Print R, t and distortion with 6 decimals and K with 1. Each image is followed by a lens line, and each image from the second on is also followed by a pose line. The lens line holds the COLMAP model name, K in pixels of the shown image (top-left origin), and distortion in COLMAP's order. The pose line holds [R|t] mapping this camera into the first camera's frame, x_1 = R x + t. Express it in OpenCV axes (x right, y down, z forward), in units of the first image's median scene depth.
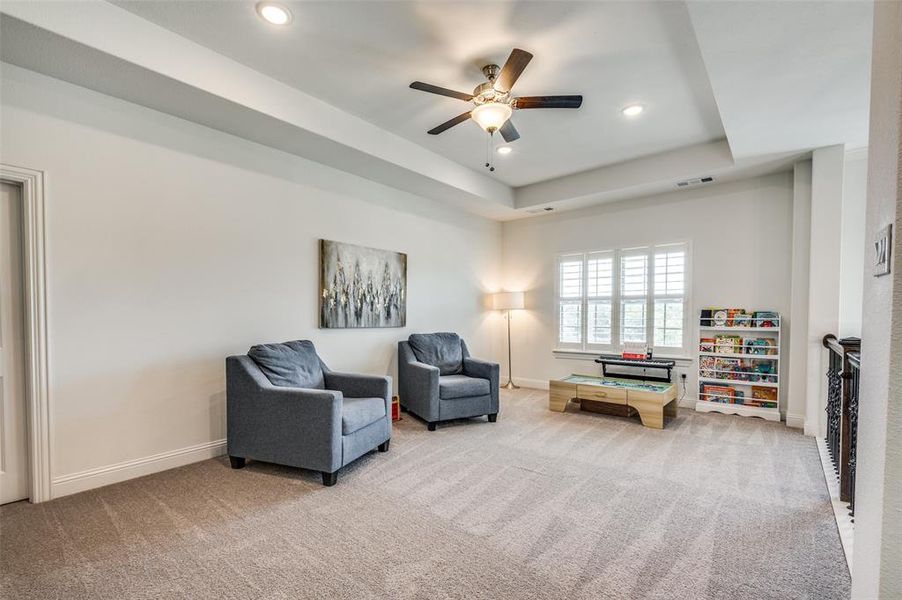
lens RADIAL K [[399.4, 0, 446.4], [0, 399.4, 326.5], [0, 0, 1]] dist [-0.004437, -0.000654]
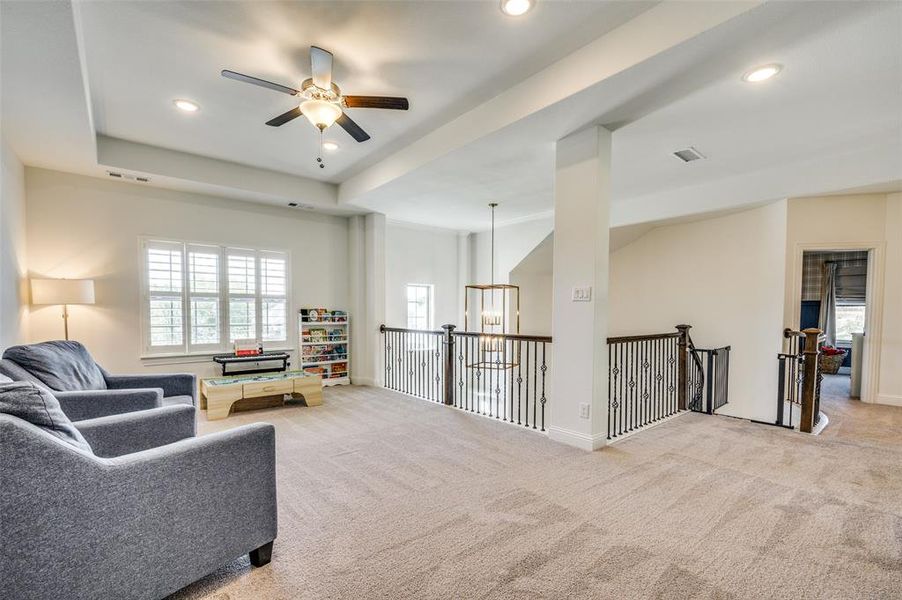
lens RADIAL K [[399.4, 0, 446.4], [0, 399.4, 326.5], [0, 0, 1]] dist [-0.004437, -0.000654]
pose [[0.185338, -0.029518, 0.982231, -0.489231], [0.026279, 0.999340, 0.025073, -0.006253], [-0.982323, 0.021165, 0.185991, 0.308881]]
